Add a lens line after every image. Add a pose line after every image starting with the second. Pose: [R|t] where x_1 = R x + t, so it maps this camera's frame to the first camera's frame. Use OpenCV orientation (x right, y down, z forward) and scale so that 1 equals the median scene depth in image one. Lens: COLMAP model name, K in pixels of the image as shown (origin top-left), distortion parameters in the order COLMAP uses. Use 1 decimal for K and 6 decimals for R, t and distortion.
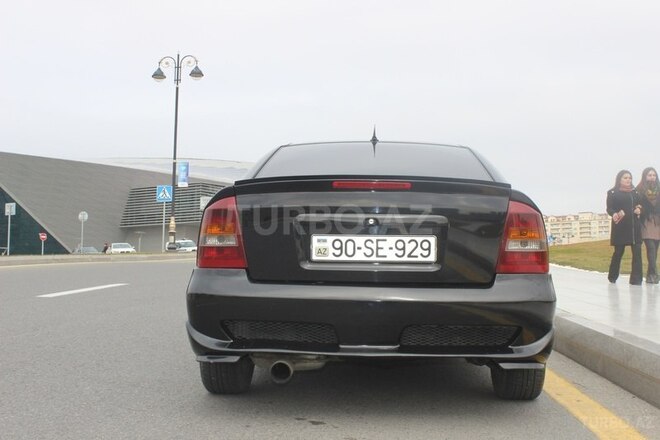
lens RADIAL K [[833.8, 0, 330.0], [0, 833.8, 220.0], [0, 0, 1]] dist [-0.013360, 0.020066]
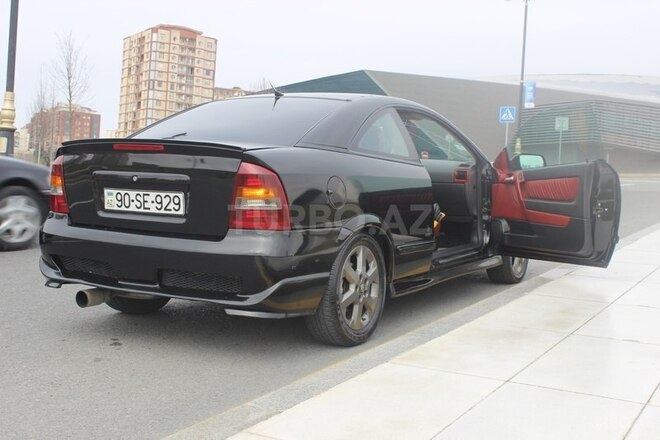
lens RADIAL K [[833.8, 0, 330.0], [0, 833.8, 220.0], [0, 0, 1]] dist [-0.013360, 0.020066]
pose [[0.875373, 0.046896, -0.481169, 0.846574], [0.001733, 0.994973, 0.100125, -0.056671], [0.483446, -0.088481, 0.870891, 0.107675]]
